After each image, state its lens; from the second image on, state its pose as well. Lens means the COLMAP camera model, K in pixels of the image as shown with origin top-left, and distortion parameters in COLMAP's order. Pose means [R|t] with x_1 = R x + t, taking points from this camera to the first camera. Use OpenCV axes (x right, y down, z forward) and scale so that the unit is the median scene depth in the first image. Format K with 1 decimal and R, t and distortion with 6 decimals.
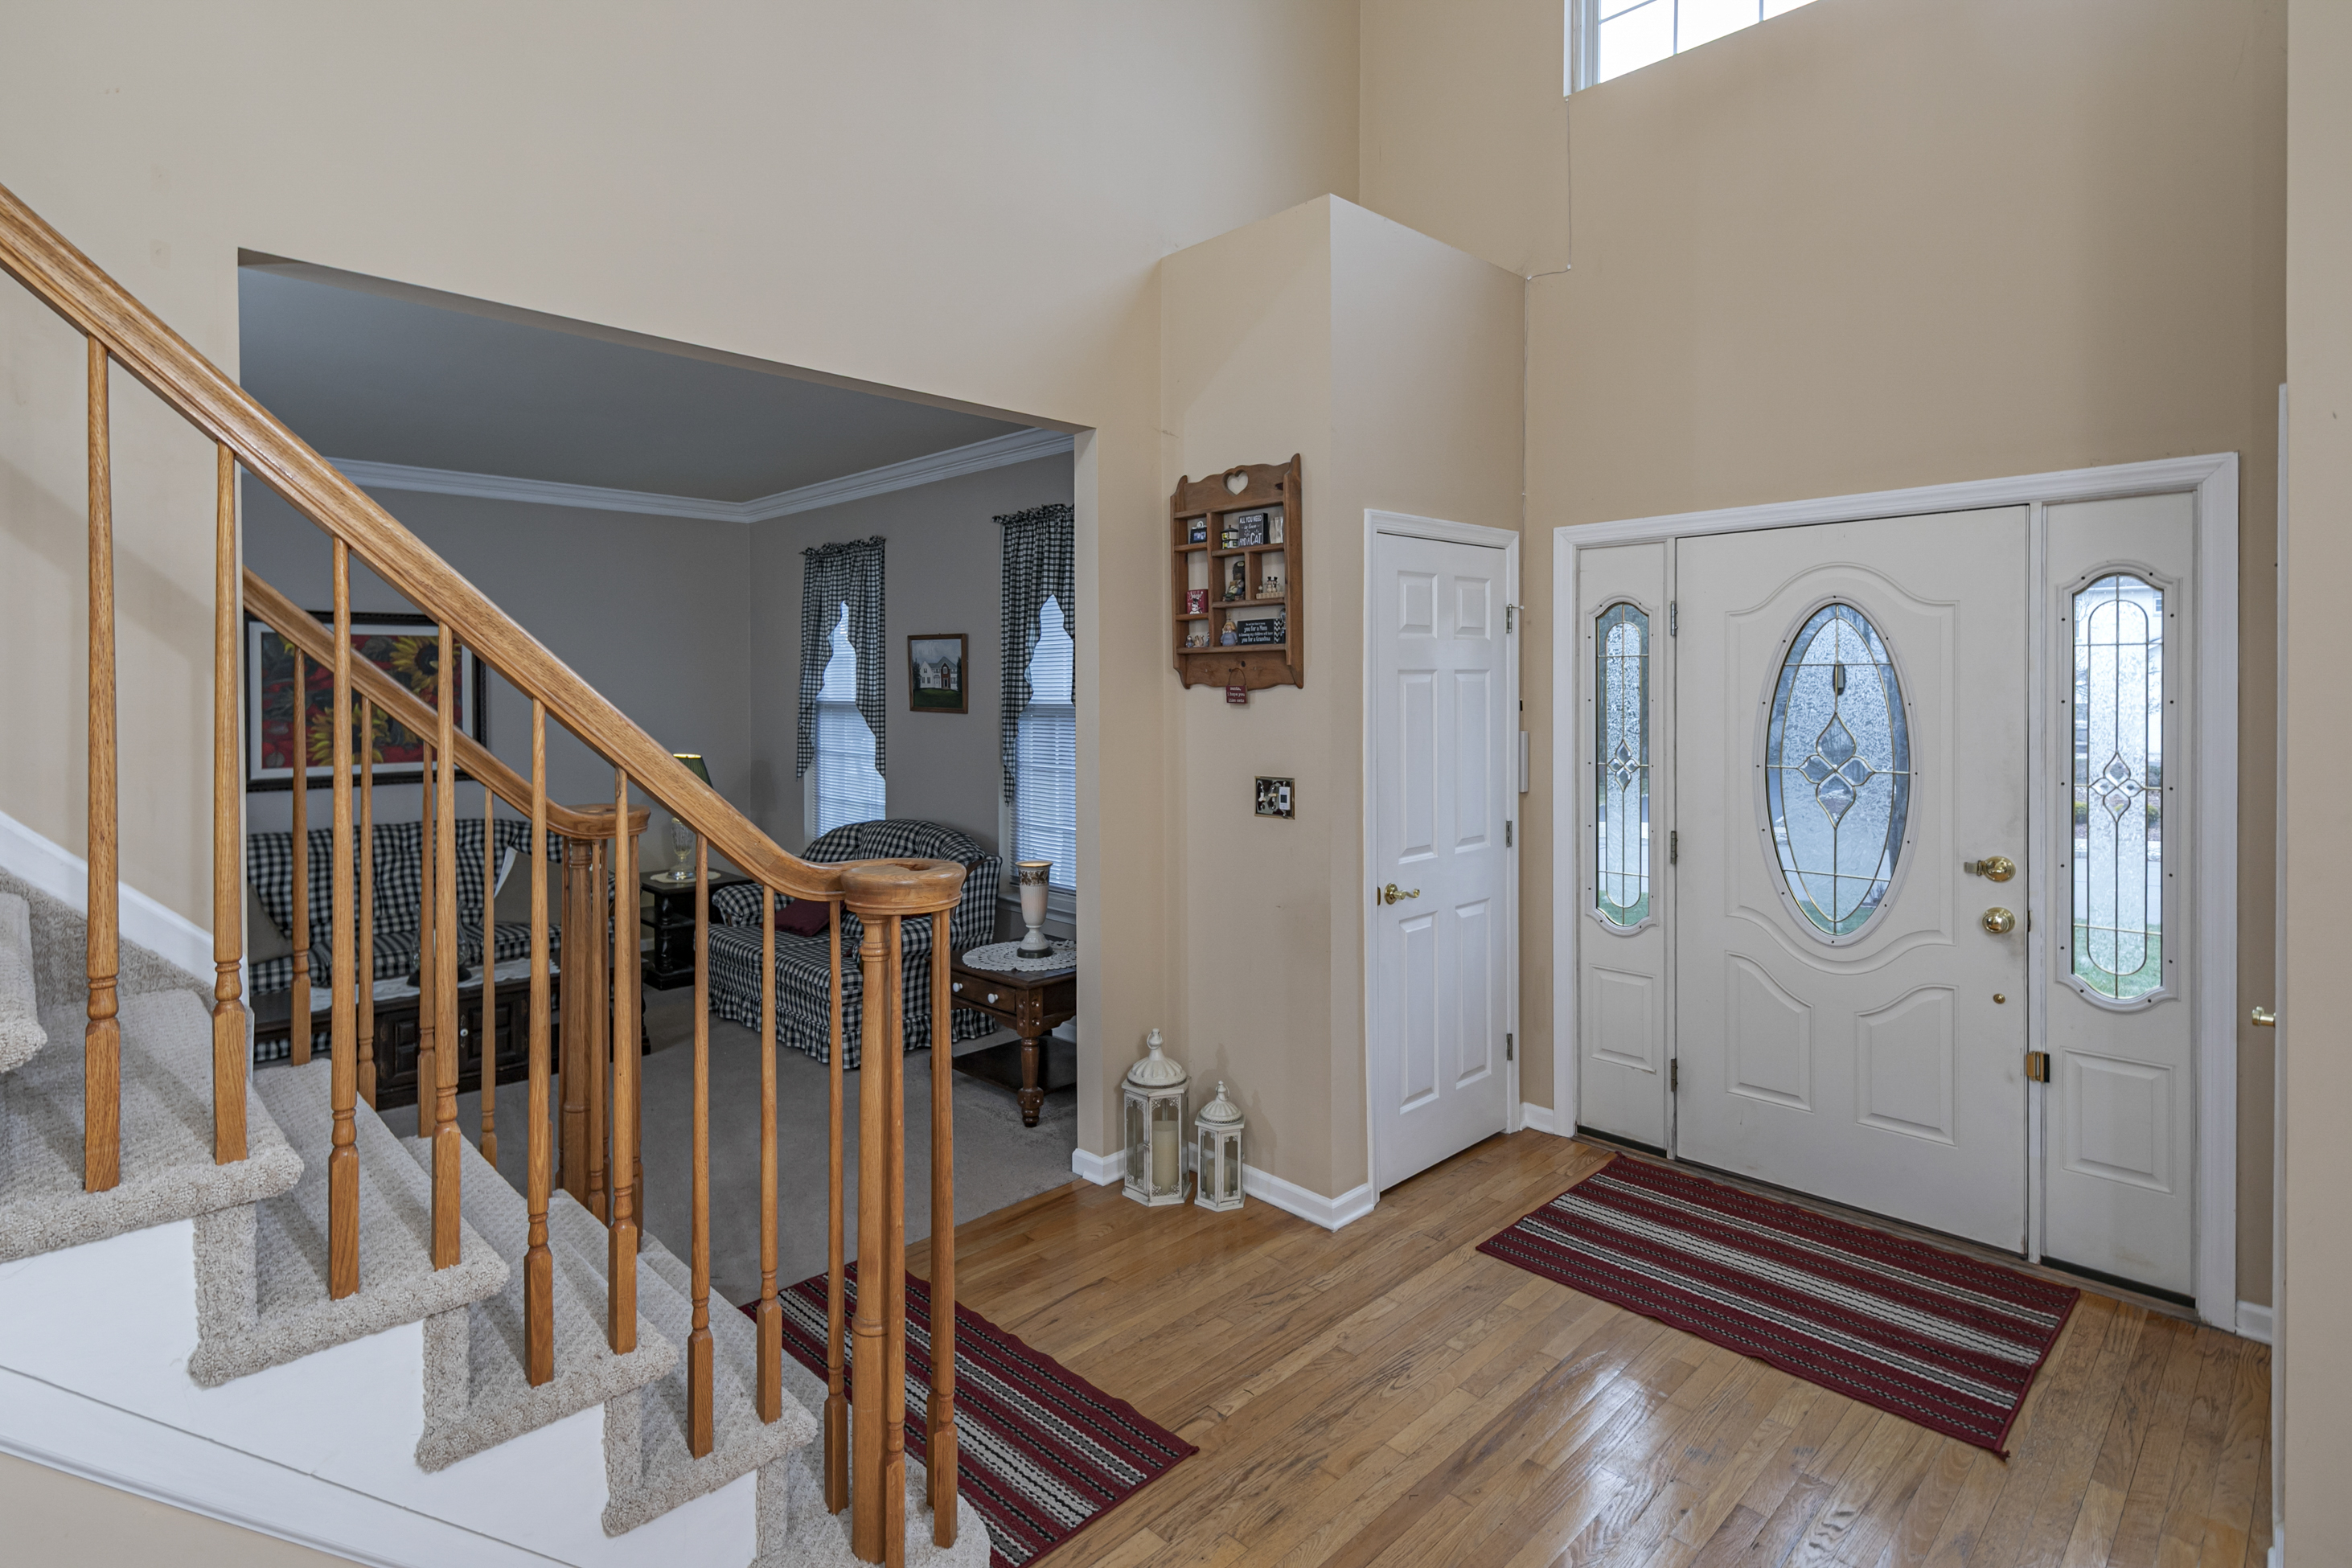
lens RADIAL K [[1146.6, 0, 1125.6], [0, 1146.6, 691.1], [0, 0, 1]] dist [0.015352, -0.006274]
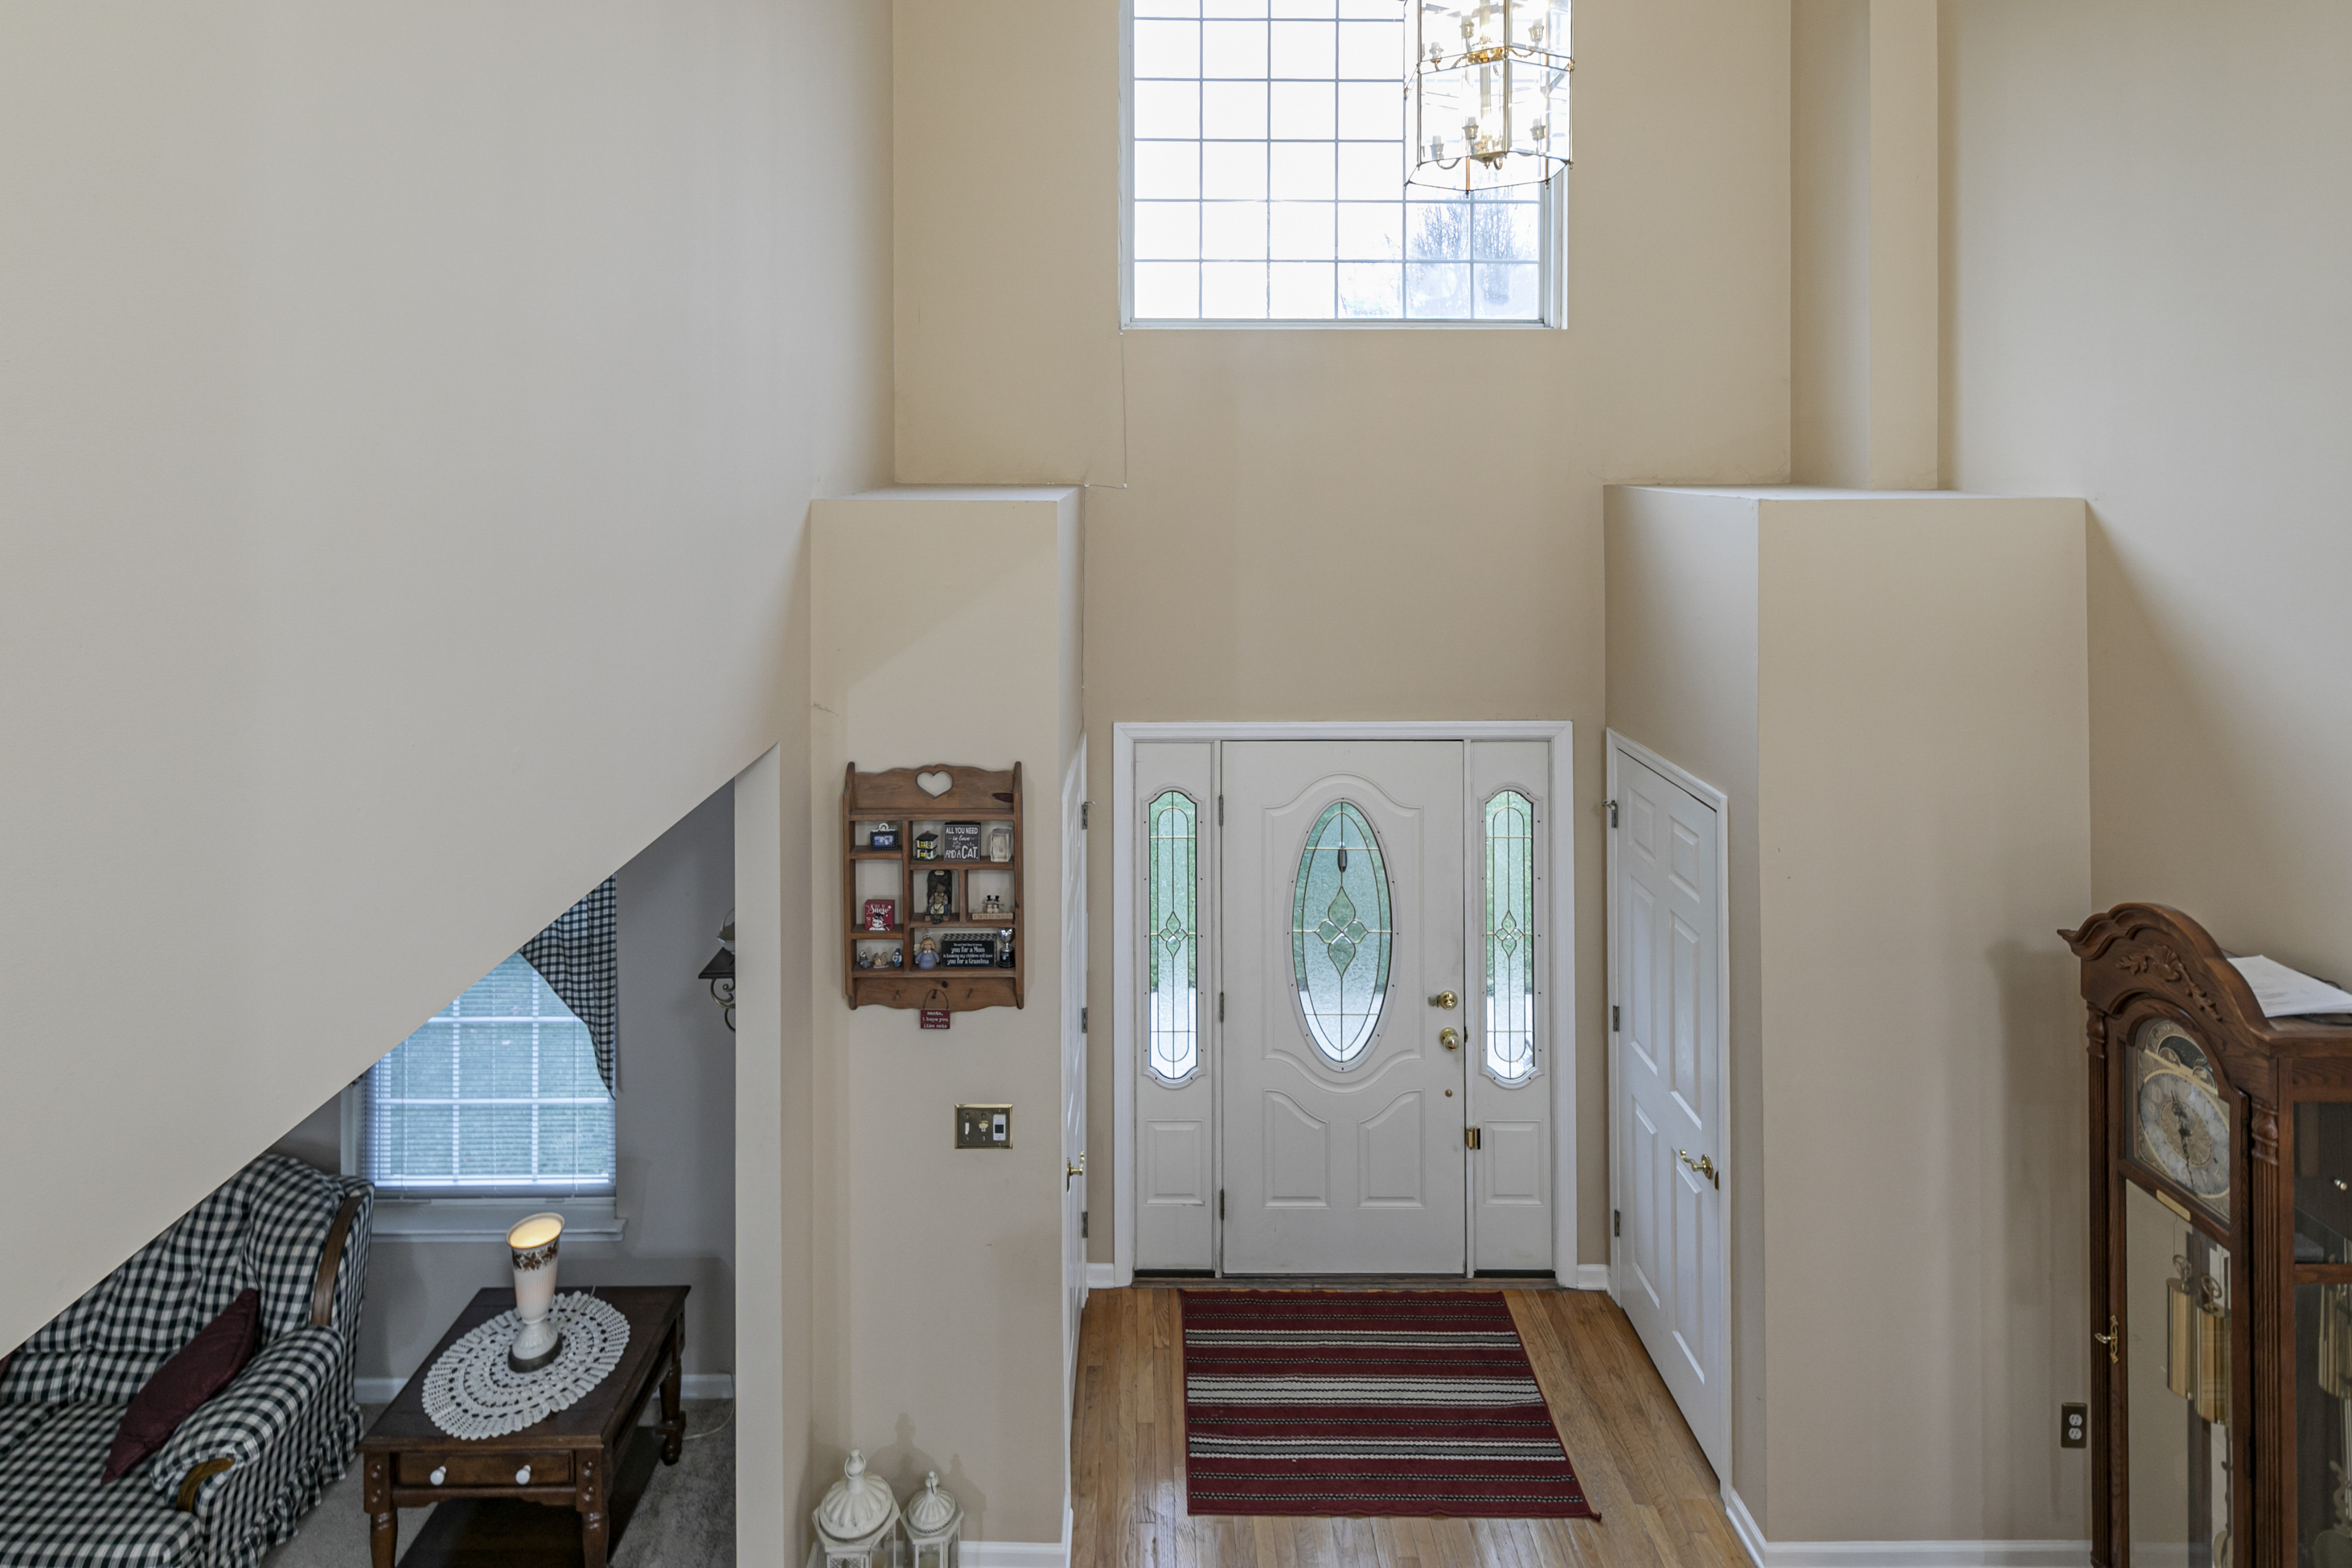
lens RADIAL K [[1146.6, 0, 1140.3], [0, 1146.6, 481.6], [0, 0, 1]] dist [0.015352, -0.006274]
pose [[0.695818, -0.002714, 0.718213, -0.444799], [0.013545, 0.999865, -0.009344, -0.414358], [-0.718091, 0.016230, 0.695760, 0.260281]]
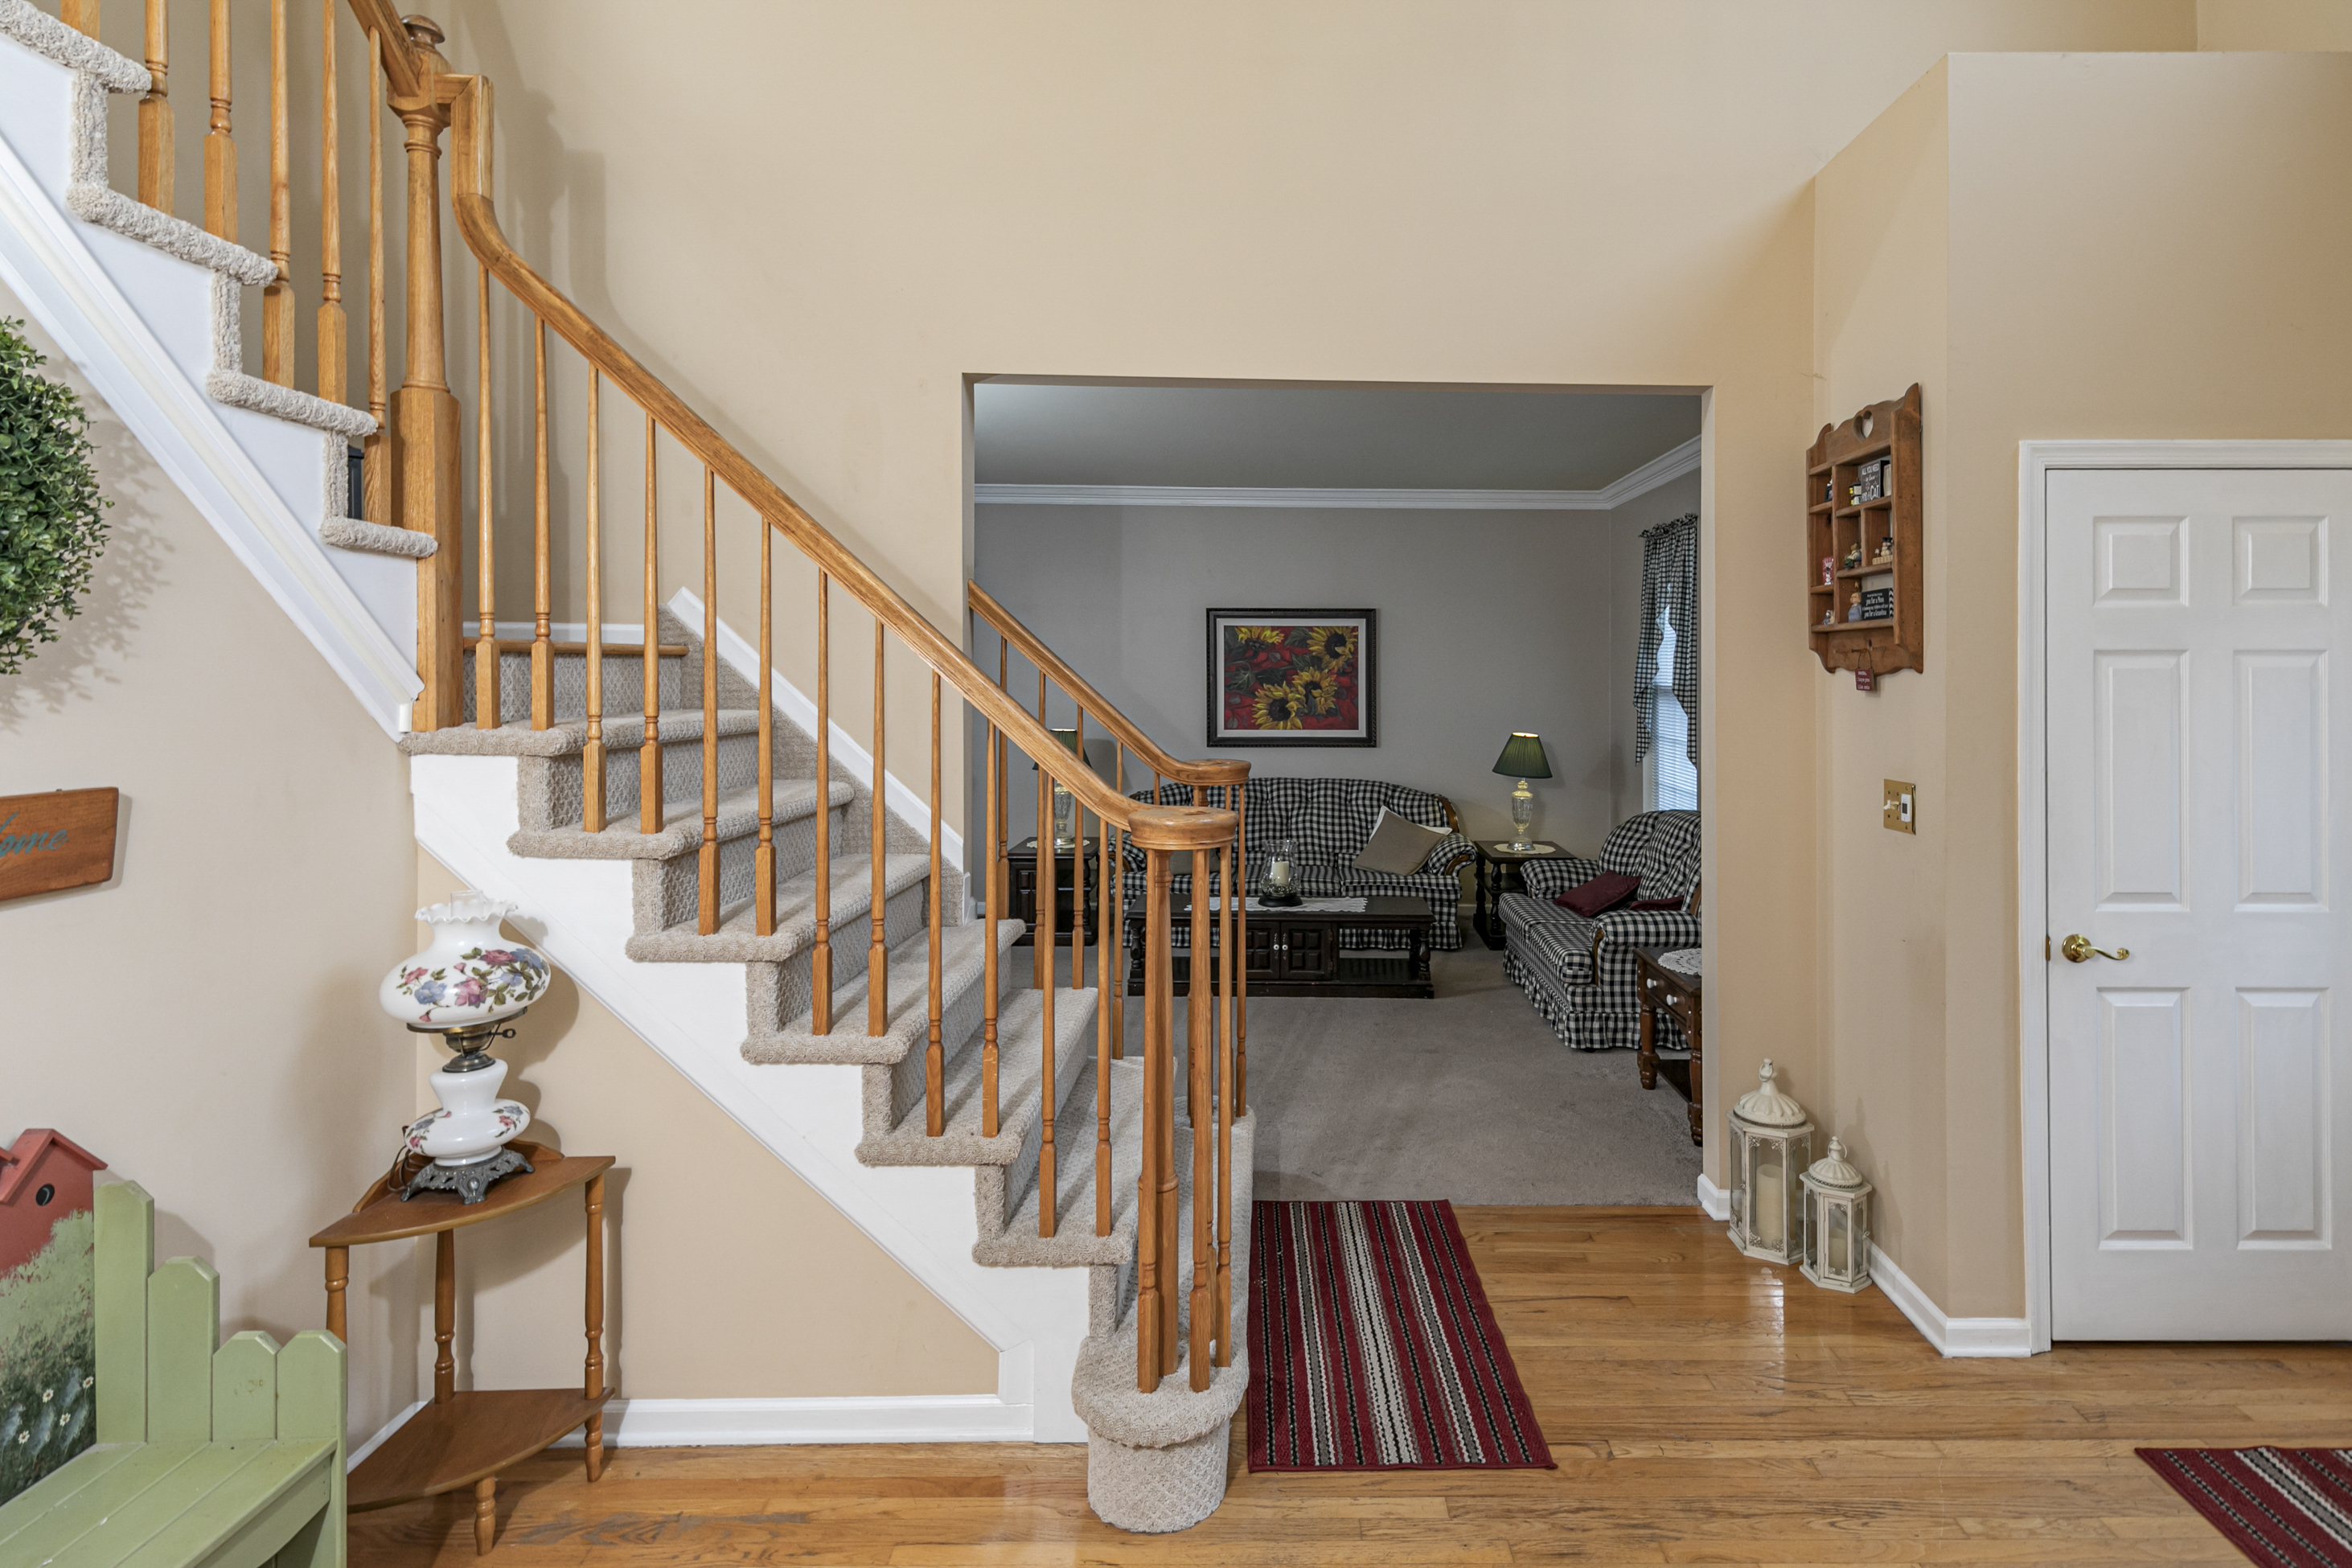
lens RADIAL K [[1146.6, 0, 1231.4], [0, 1146.6, 674.4], [0, 0, 1]] dist [0.015352, -0.006274]
pose [[0.746549, 0.011559, -0.665230, 0.319994], [-0.012952, 0.999912, 0.002839, 0.002504], [0.665204, 0.006496, 0.746633, 0.069692]]
